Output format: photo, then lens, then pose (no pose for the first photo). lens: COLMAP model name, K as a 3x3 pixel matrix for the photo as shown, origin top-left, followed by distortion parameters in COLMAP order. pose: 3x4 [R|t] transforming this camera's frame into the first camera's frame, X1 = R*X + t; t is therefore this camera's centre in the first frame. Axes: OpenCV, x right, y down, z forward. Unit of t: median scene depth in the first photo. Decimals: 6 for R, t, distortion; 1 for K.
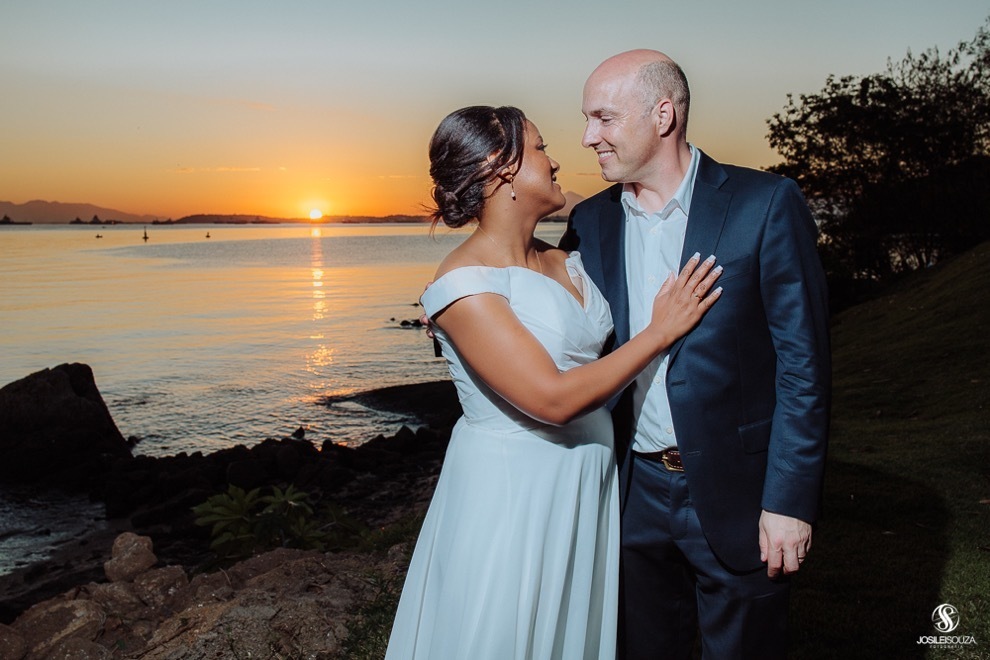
lens RADIAL K [[1014.1, 0, 469.6], [0, 1014.1, 334.6], [0, 0, 1]] dist [0.114996, 0.001151]
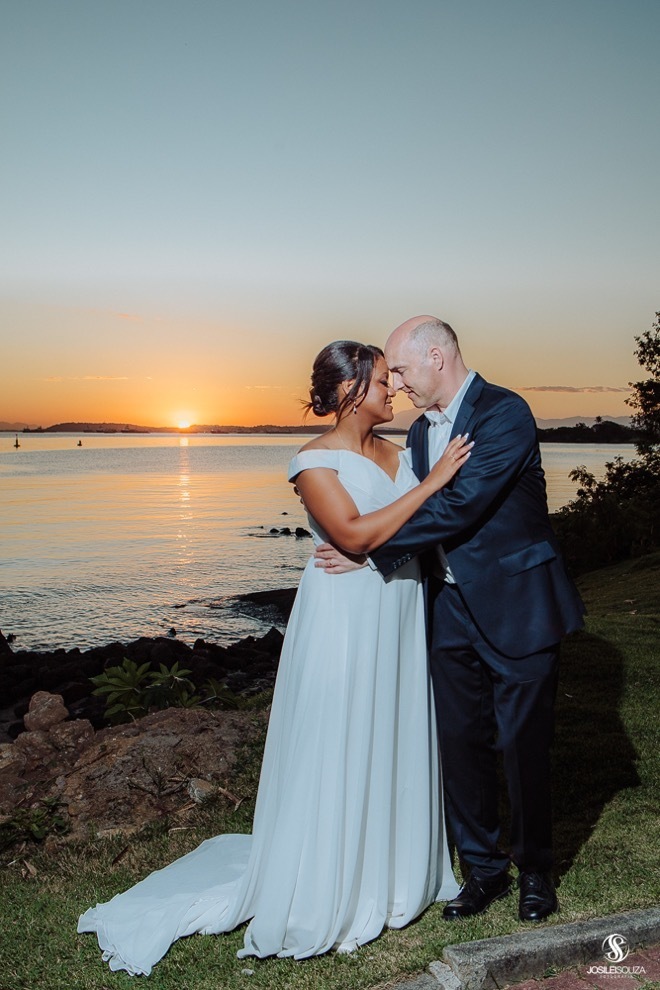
lens RADIAL K [[1138.4, 0, 330.0], [0, 1138.4, 495.0], [0, 0, 1]] dist [0.106689, 0.011296]
pose [[0.999893, 0.013131, -0.006459, -0.001217], [-0.013492, 0.998143, -0.059400, 0.029166], [0.005667, 0.059481, 0.998213, -0.204078]]
